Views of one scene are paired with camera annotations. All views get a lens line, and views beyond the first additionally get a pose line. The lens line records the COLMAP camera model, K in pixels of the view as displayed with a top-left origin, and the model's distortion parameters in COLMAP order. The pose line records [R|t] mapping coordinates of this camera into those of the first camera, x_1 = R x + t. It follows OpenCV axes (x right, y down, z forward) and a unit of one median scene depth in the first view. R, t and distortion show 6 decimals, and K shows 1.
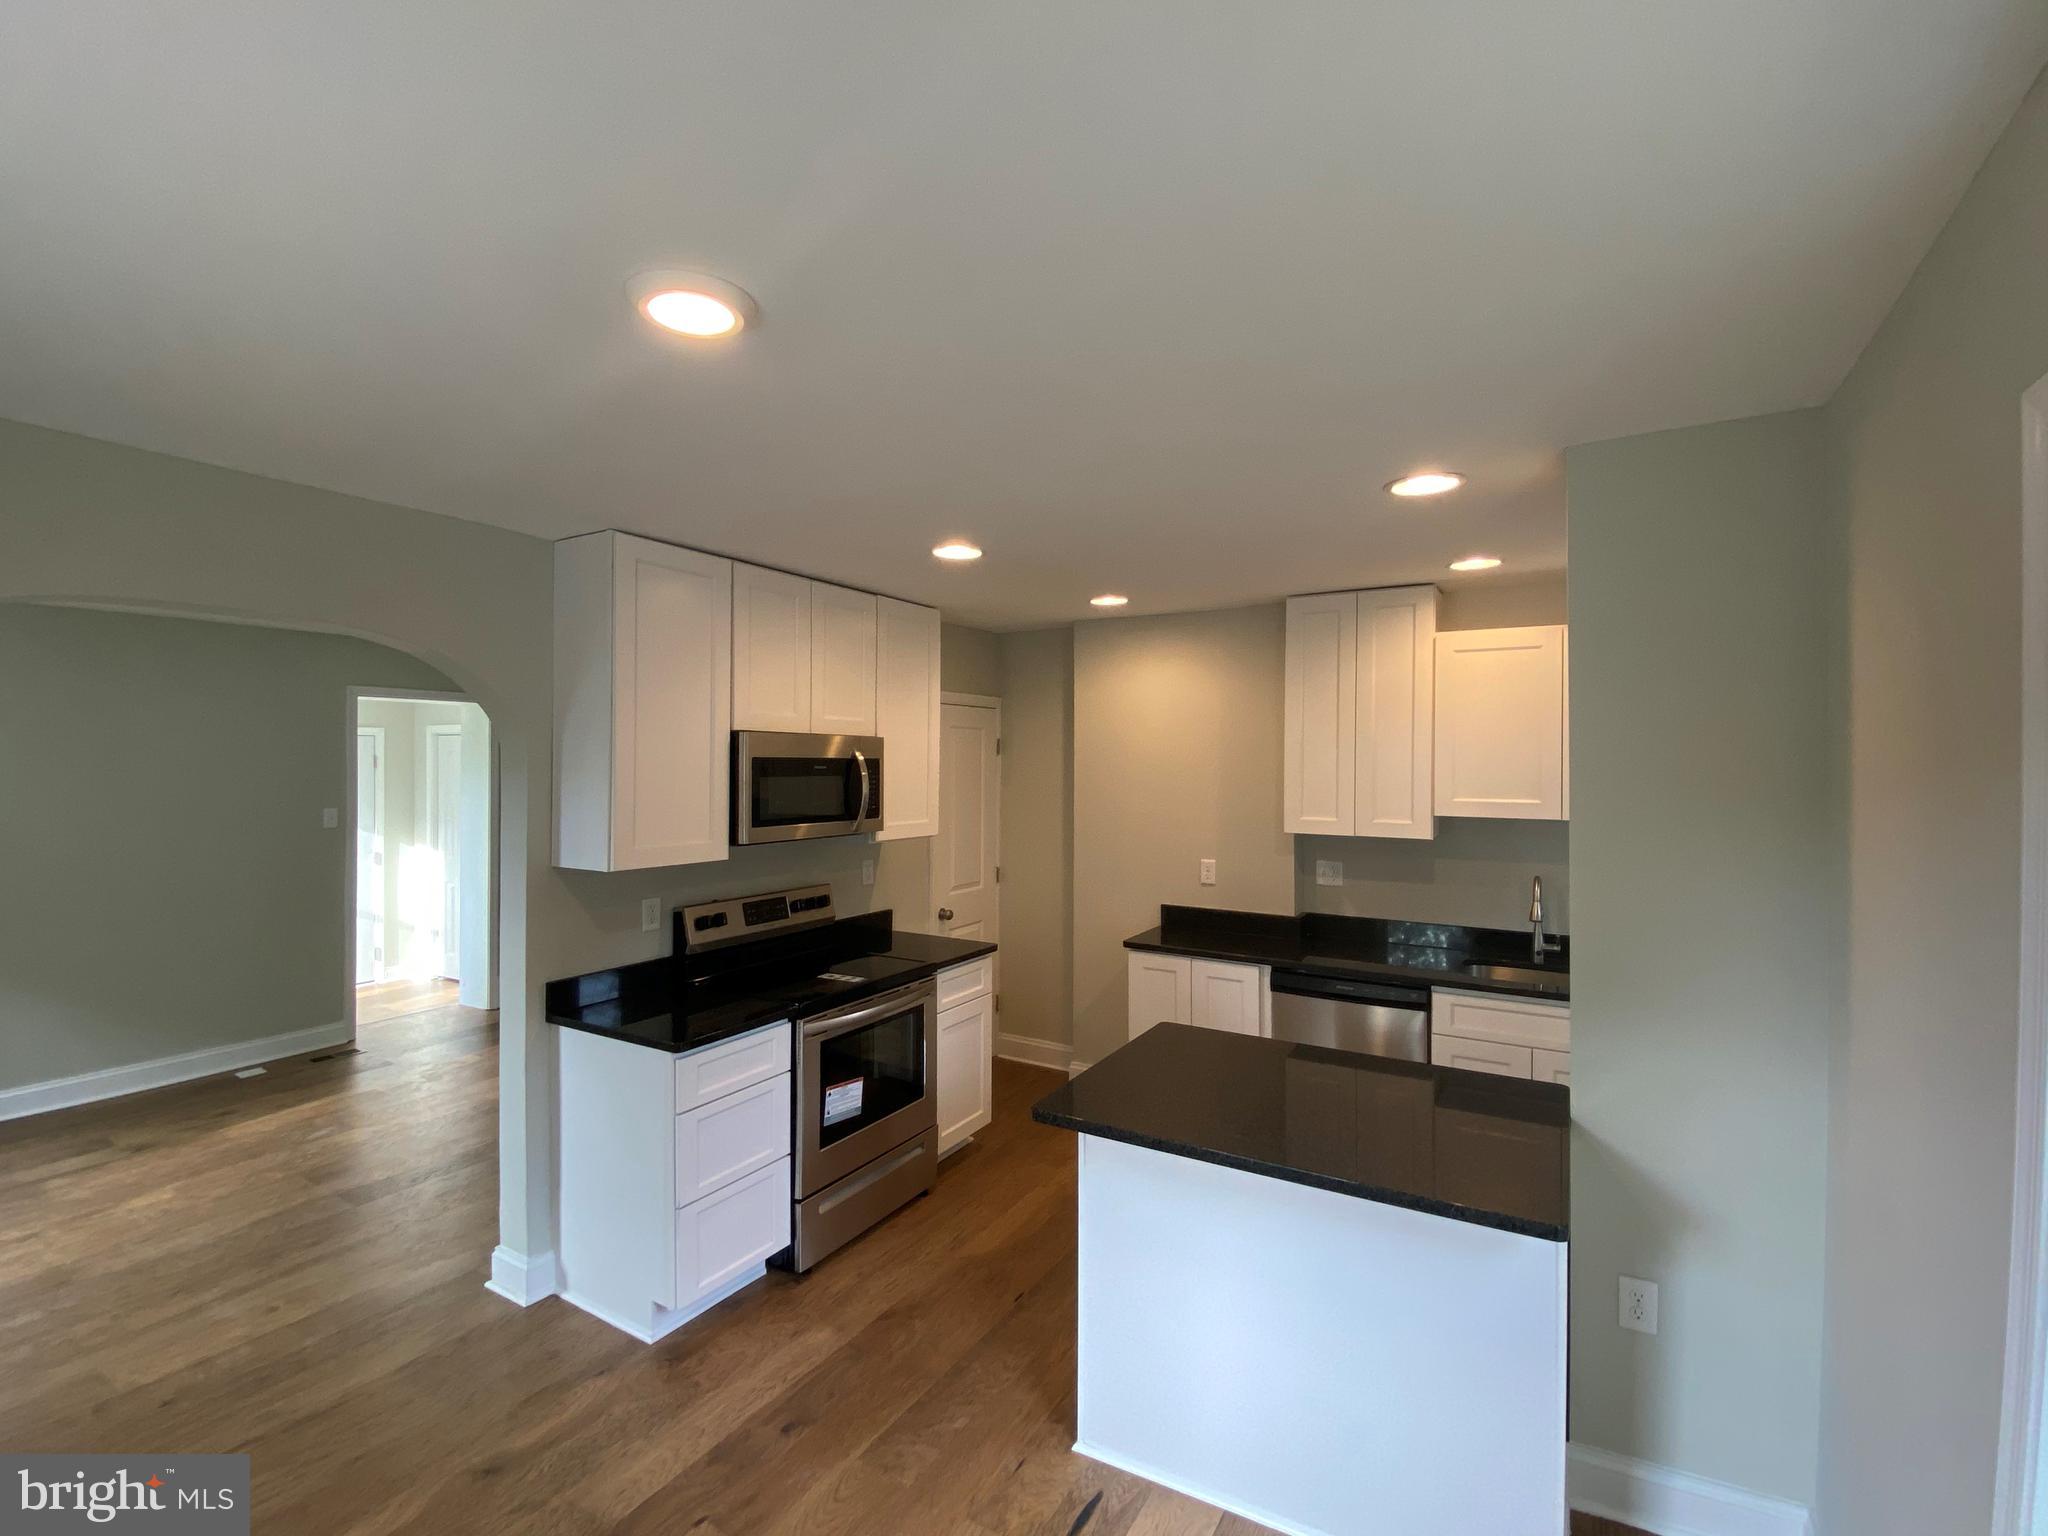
lens RADIAL K [[928.2, 0, 1034.2], [0, 928.2, 762.3], [0, 0, 1]] dist [0.047432, -0.033064]
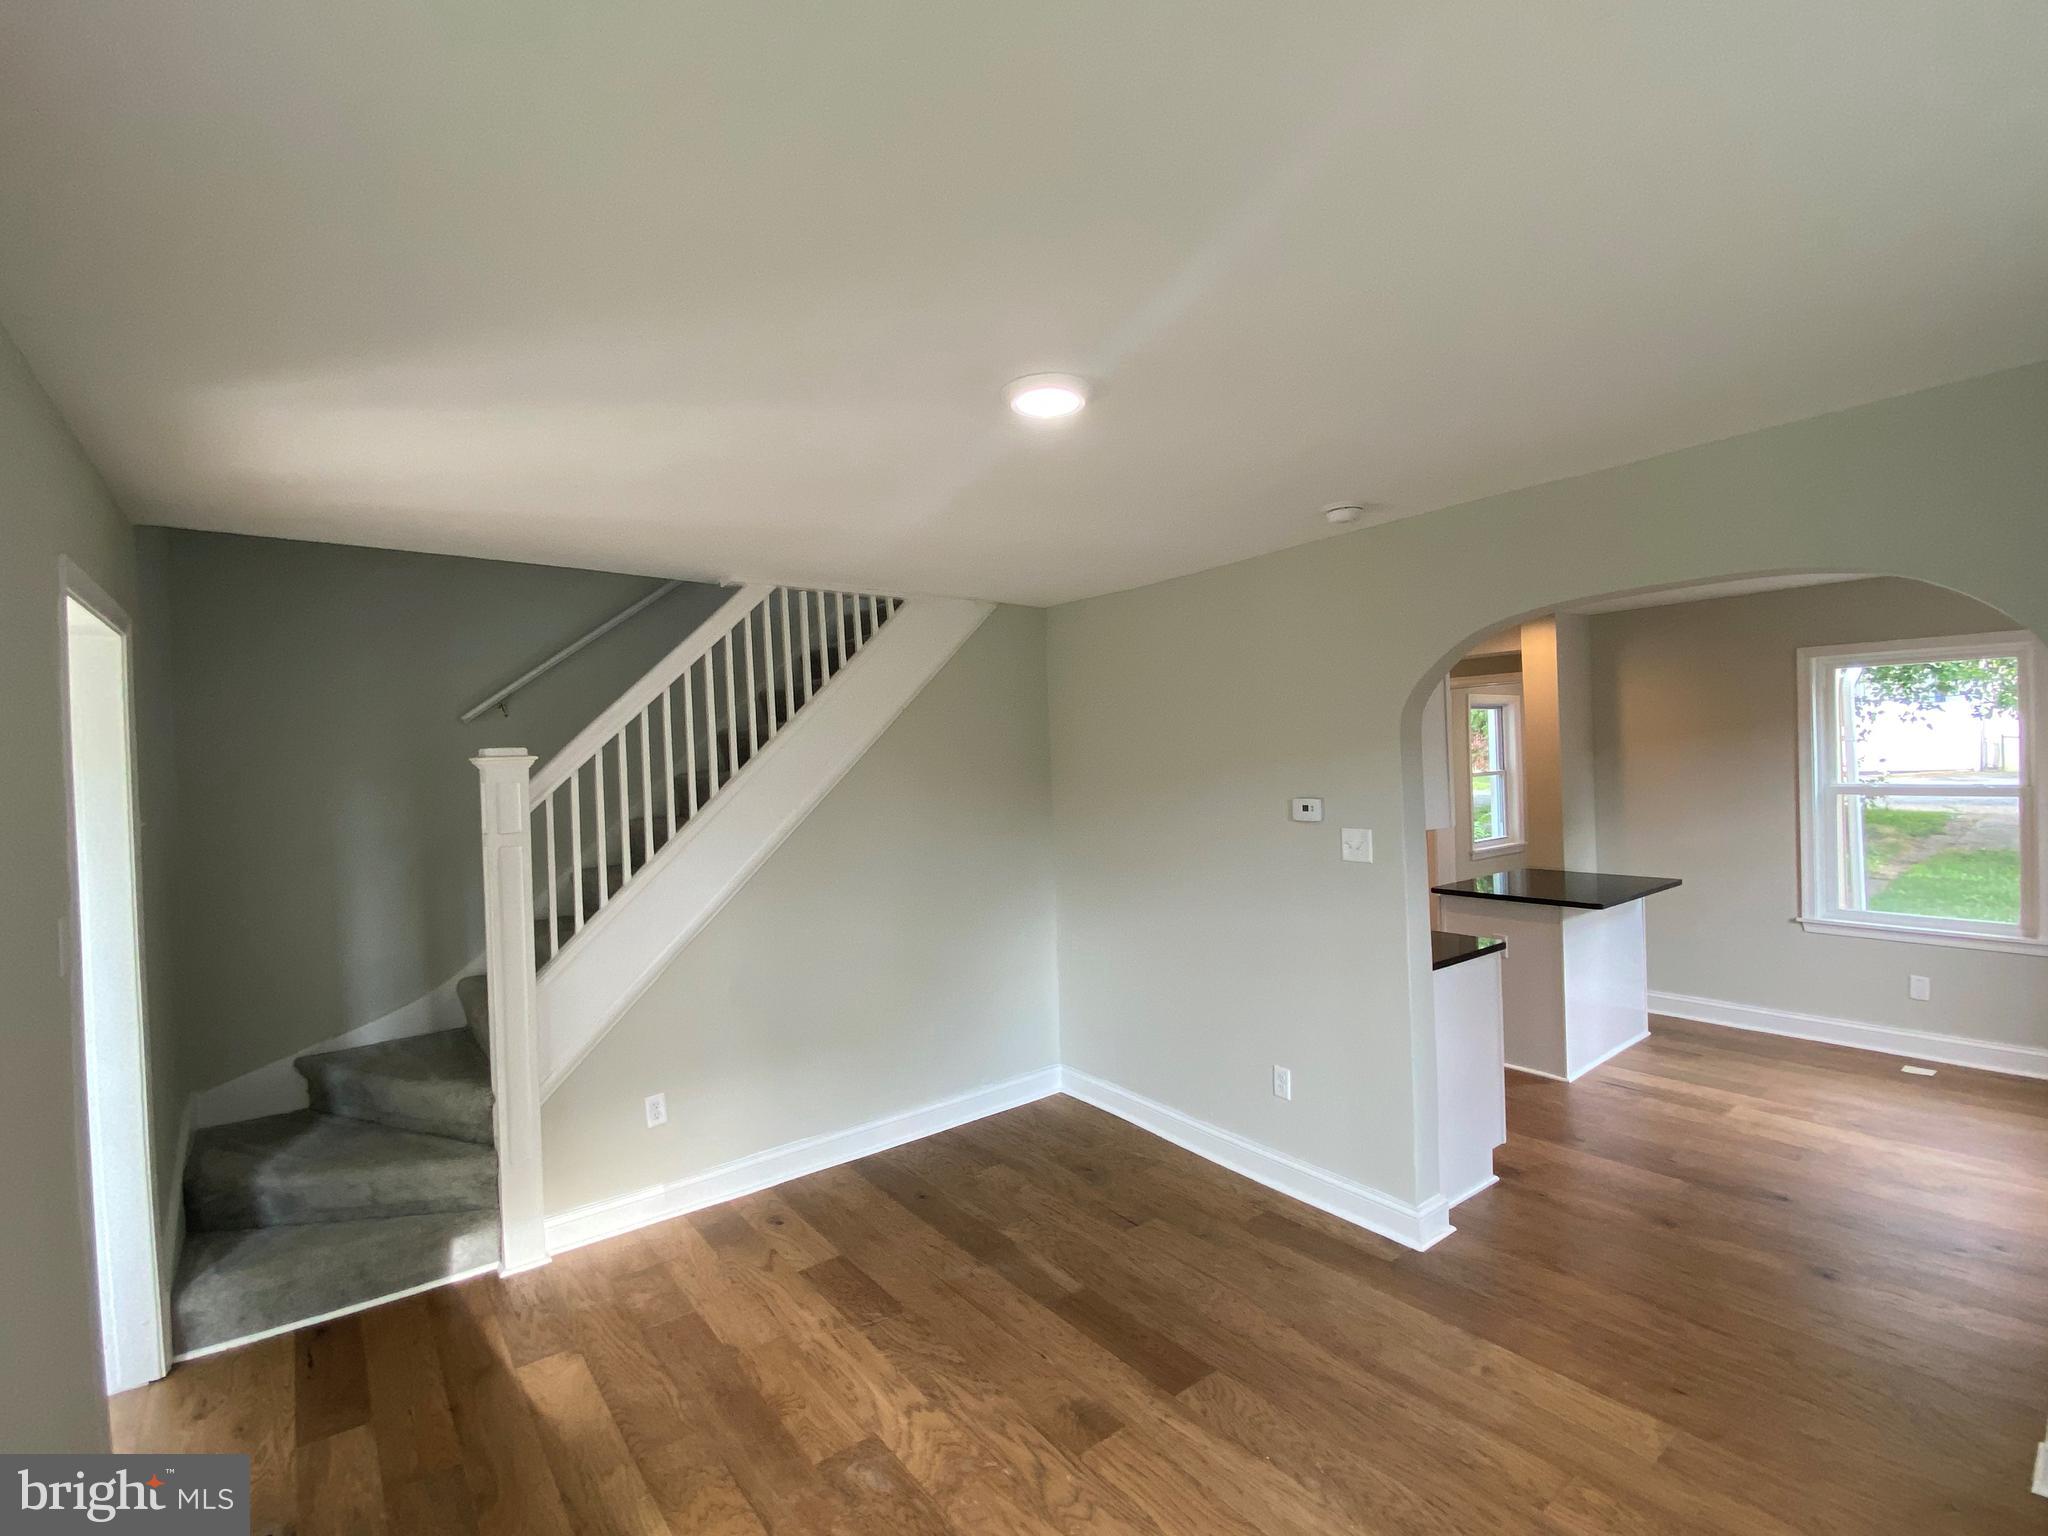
lens RADIAL K [[928.2, 0, 1034.2], [0, 928.2, 762.3], [0, 0, 1]] dist [0.047432, -0.033064]
pose [[0.355547, -0.021374, 0.934414, -1.337989], [0.039918, 0.999174, 0.007667, 0.001044], [-0.933806, 0.034574, 0.356106, 0.810578]]
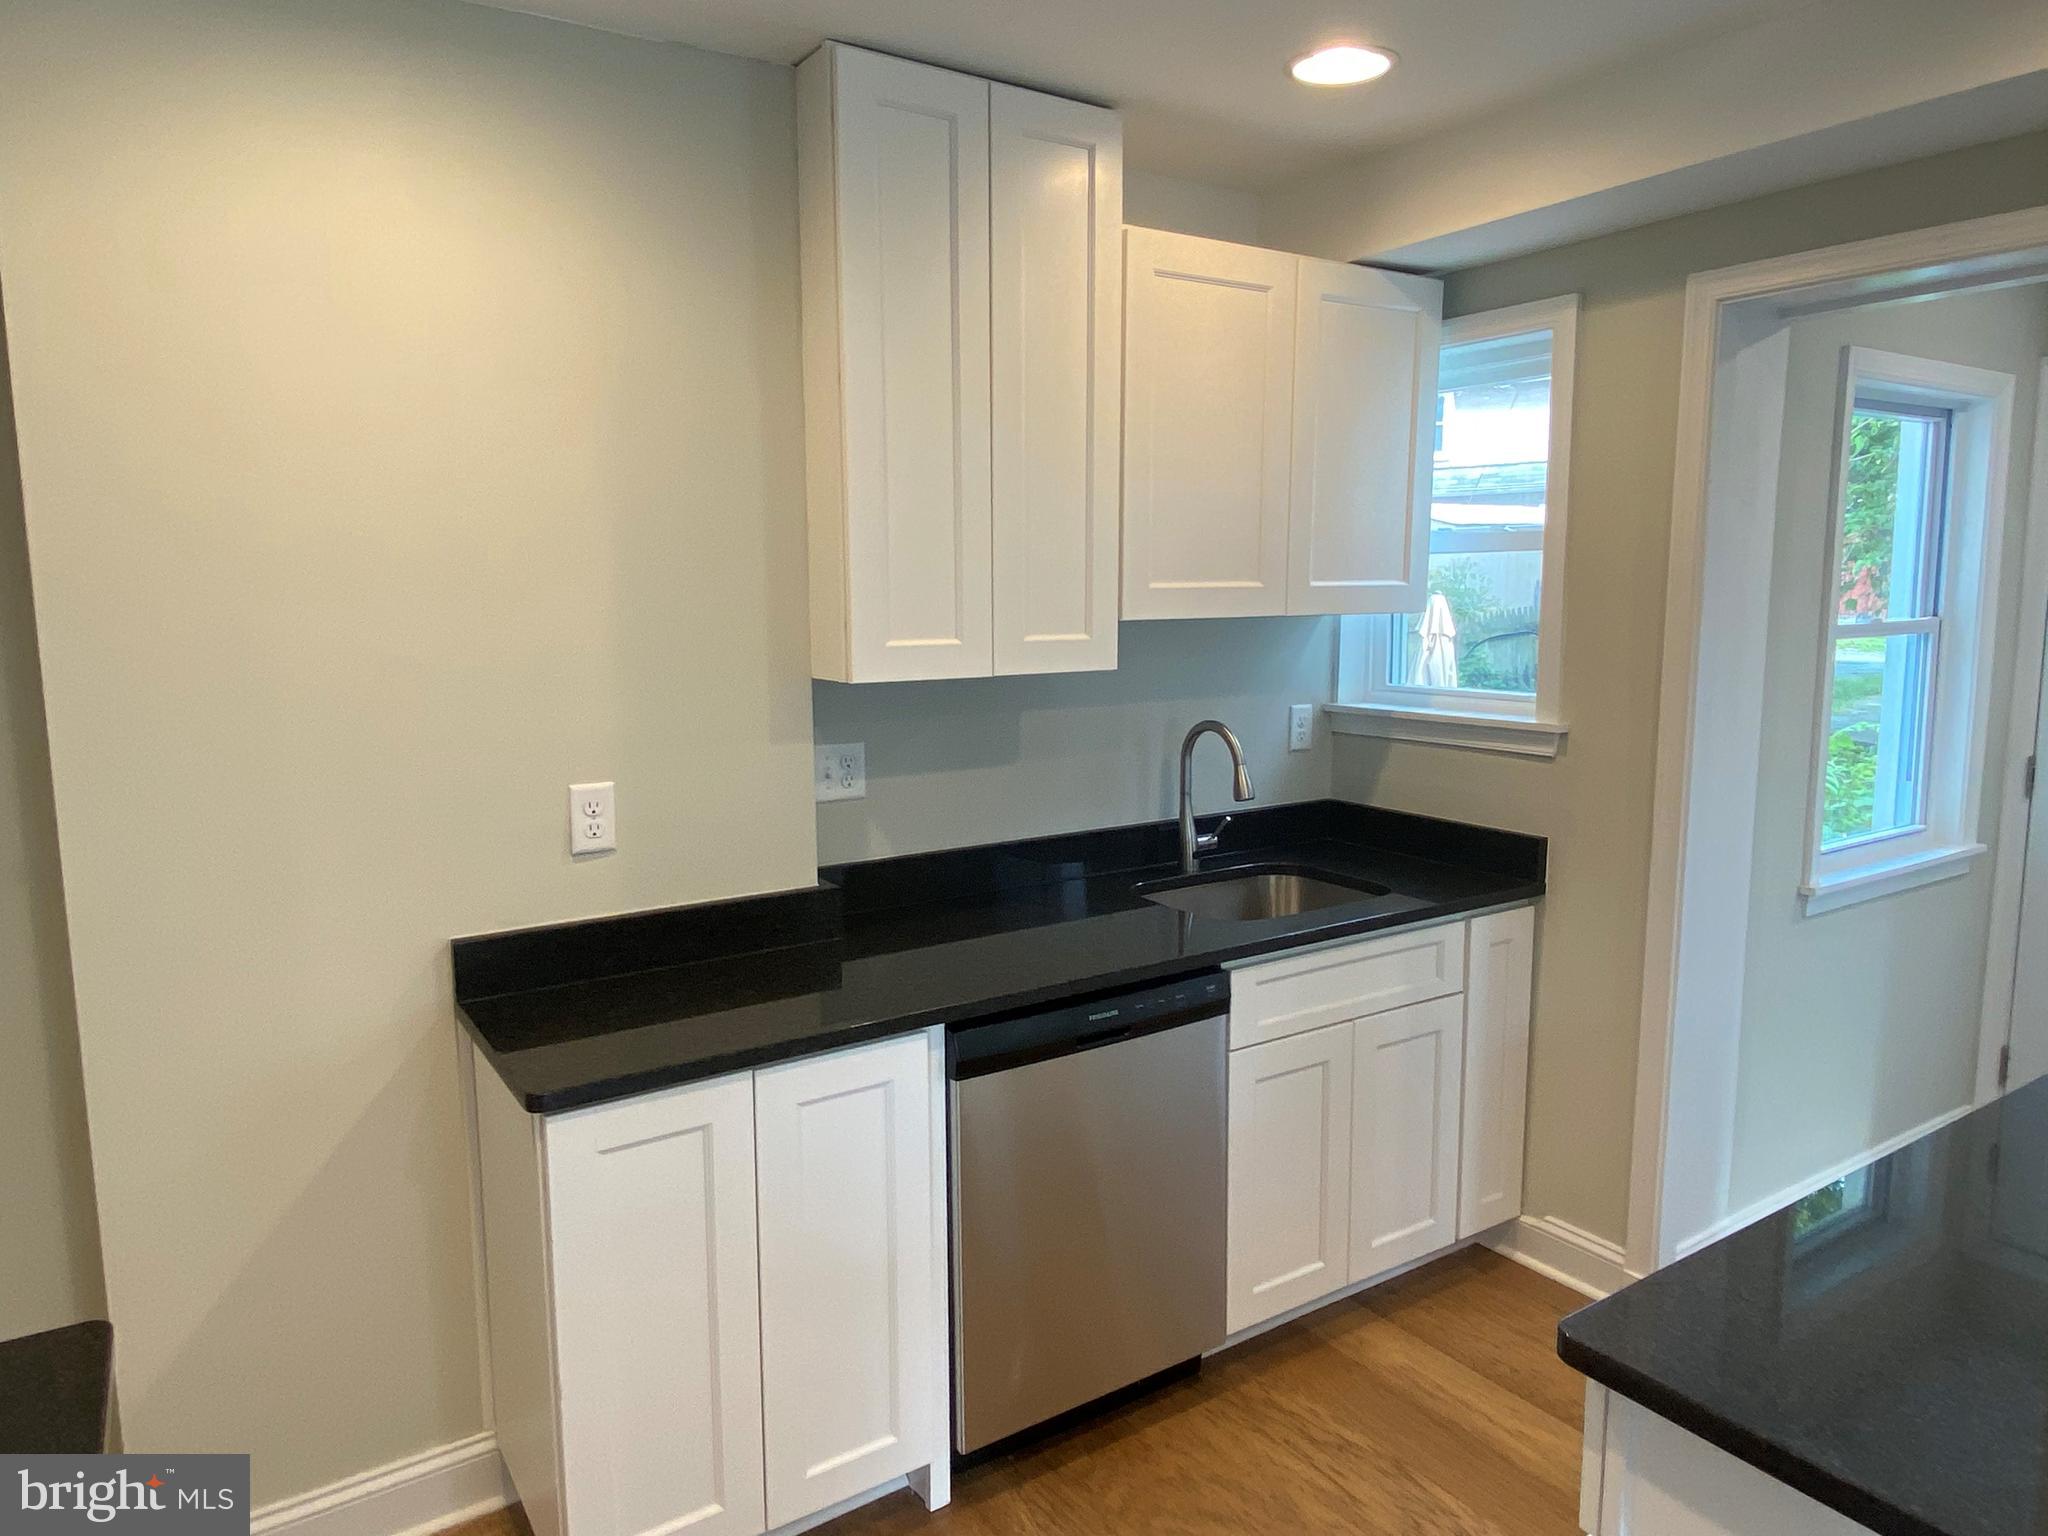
lens RADIAL K [[1334.4, 0, 1000.3], [0, 1334.4, 767.2], [0, 0, 1]] dist [0.040784, -0.000140]
pose [[0.463263, -0.136408, 0.875660, -0.221090], [0.013091, 0.989029, 0.147143, 0.029403], [-0.886124, -0.056702, 0.459967, 0.733152]]
